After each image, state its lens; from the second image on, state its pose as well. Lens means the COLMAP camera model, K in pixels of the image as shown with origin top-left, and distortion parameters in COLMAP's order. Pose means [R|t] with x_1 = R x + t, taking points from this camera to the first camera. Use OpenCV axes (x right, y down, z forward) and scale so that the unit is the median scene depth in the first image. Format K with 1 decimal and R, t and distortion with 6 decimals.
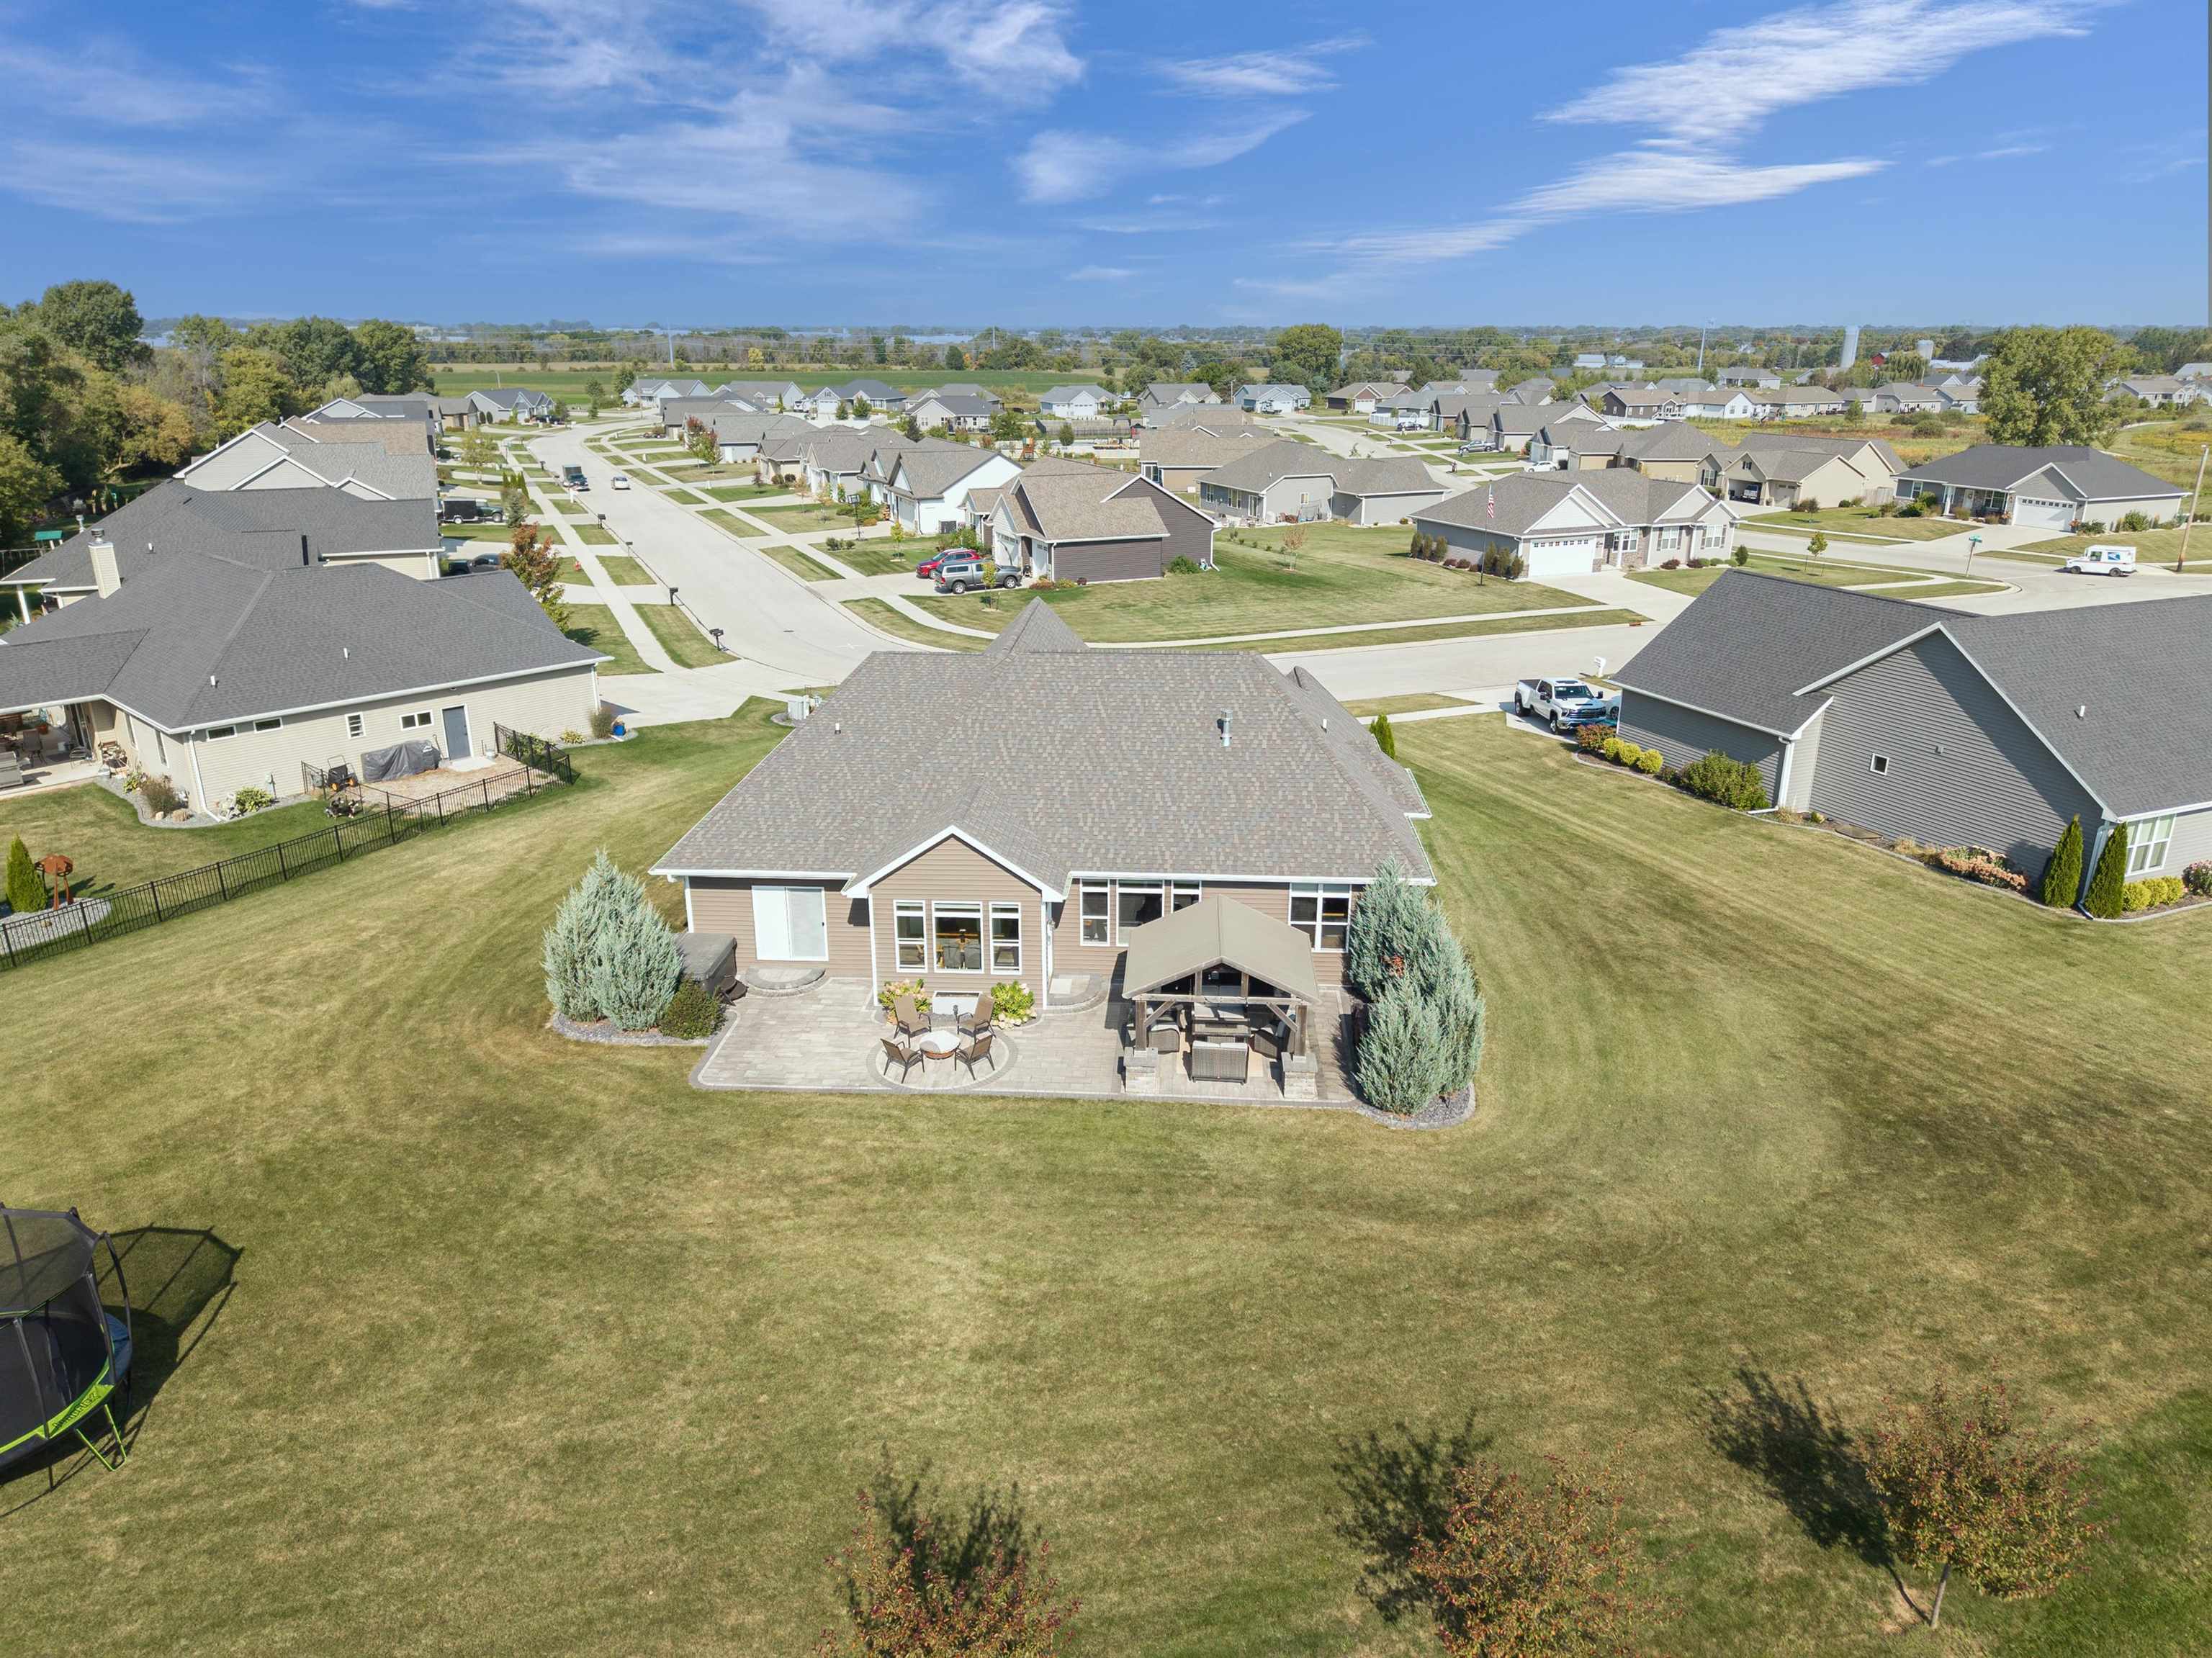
lens RADIAL K [[1510.6, 0, 1131.6], [0, 1510.6, 822.3], [0, 0, 1]] dist [0.075655, -0.100225]
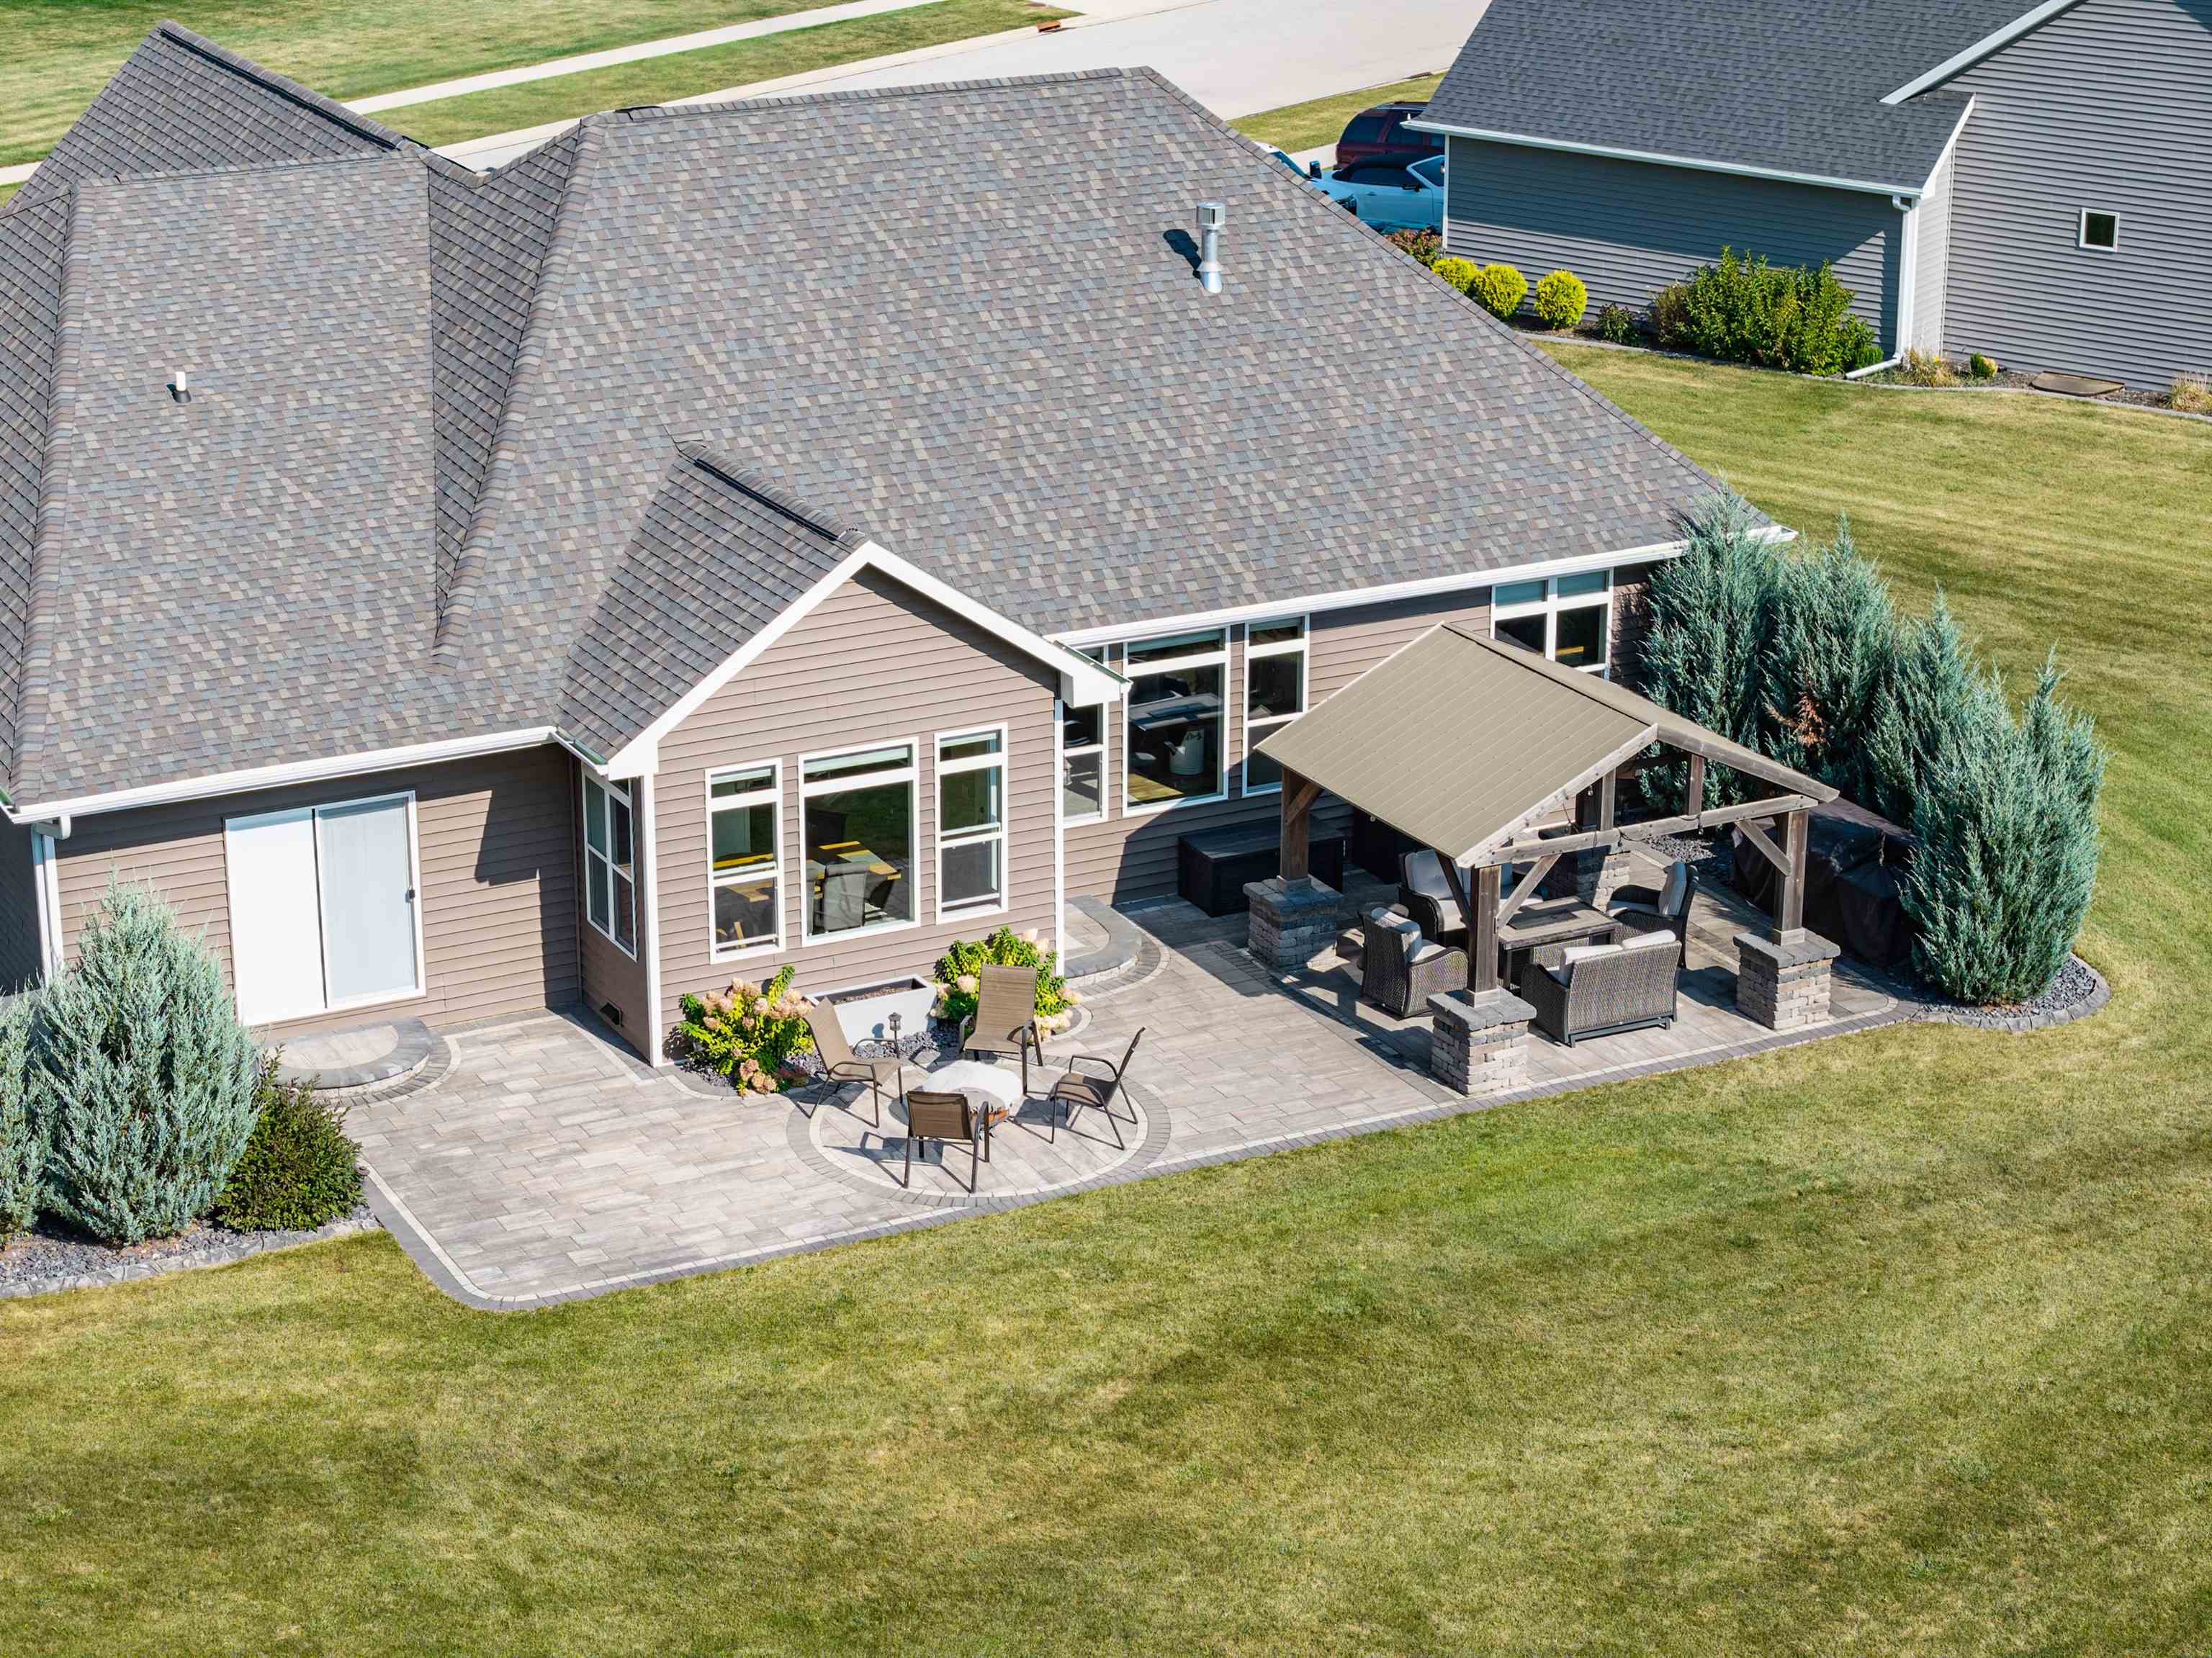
lens RADIAL K [[4605.3, 0, 1106.0], [0, 4605.3, 829.0], [0, 0, 1]] dist [-0.512104, 3.721748]
pose [[0.855892, -0.169553, 0.488570, -0.430342], [0.160672, 0.985157, 0.060418, 0.008582], [-0.491562, 0.026789, 0.870430, -0.029762]]
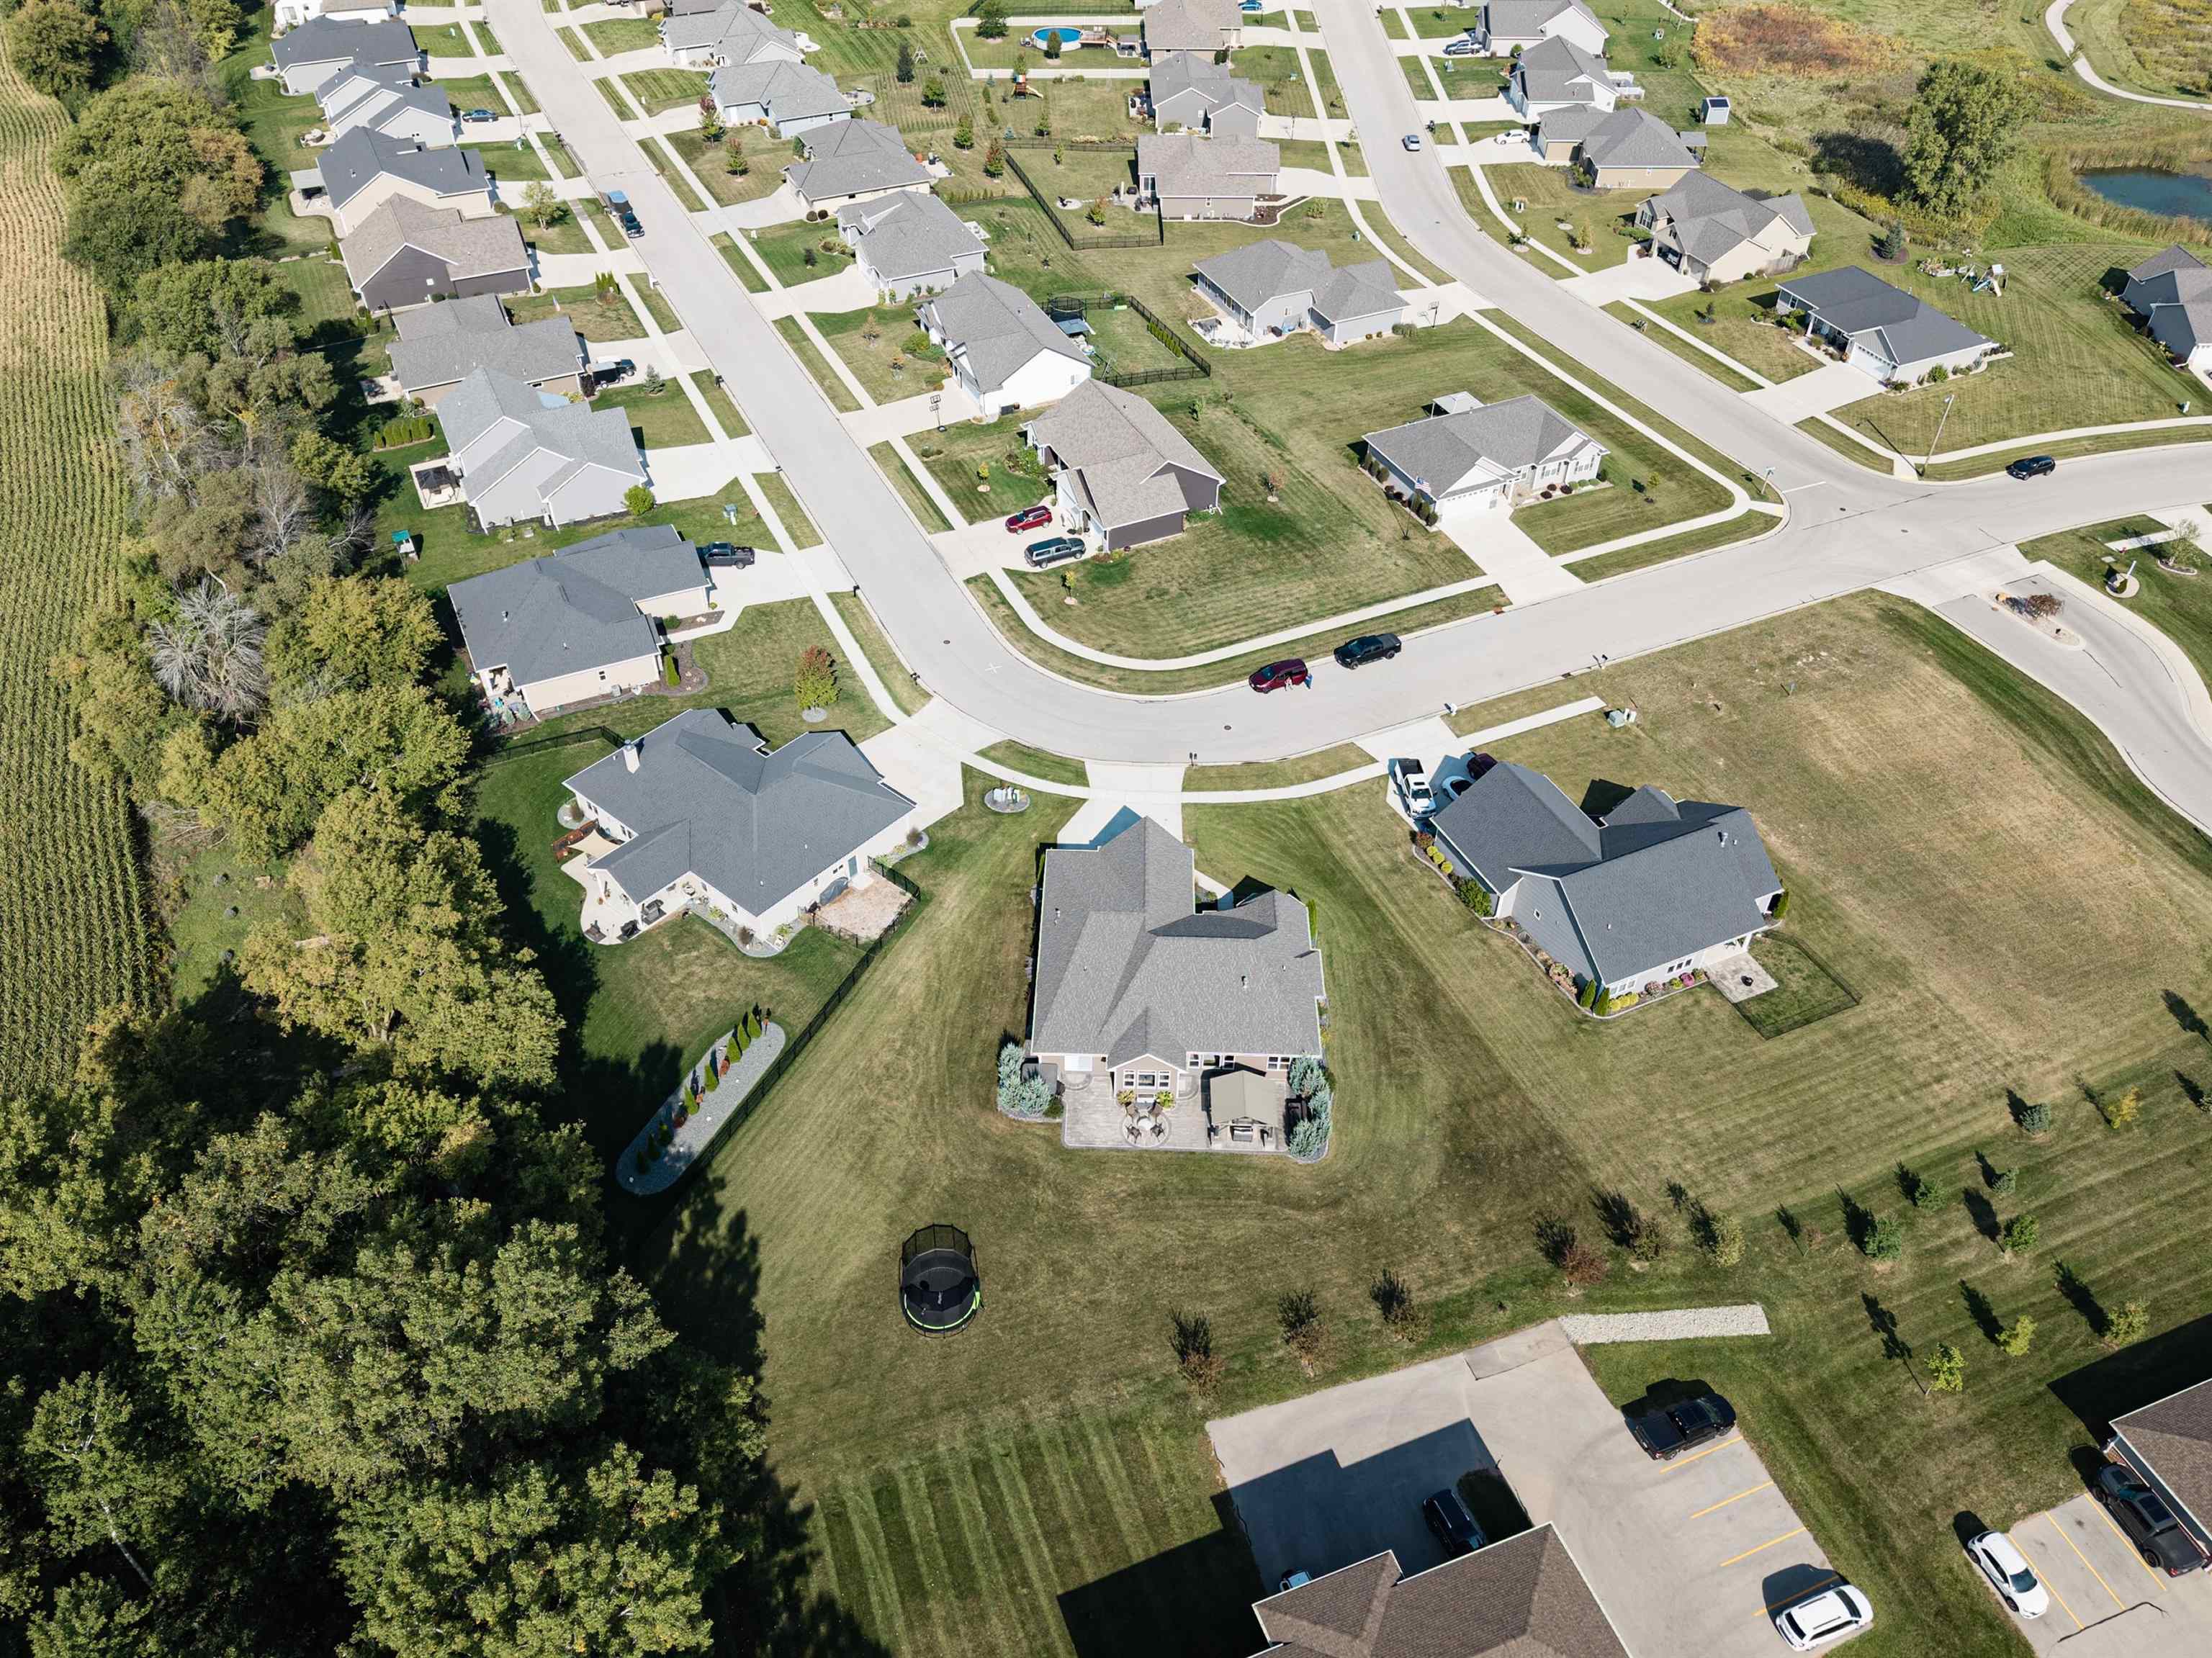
lens RADIAL K [[1858.3, 0, 1106.0], [0, 1858.3, 829.0], [0, 0, 1]] dist [0.127142, -0.207844]
pose [[0.999568, -0.023132, 0.018124, -0.163461], [0.012811, 0.898067, 0.439671, -1.242751], [-0.026447, -0.439249, 0.897976, -1.250628]]
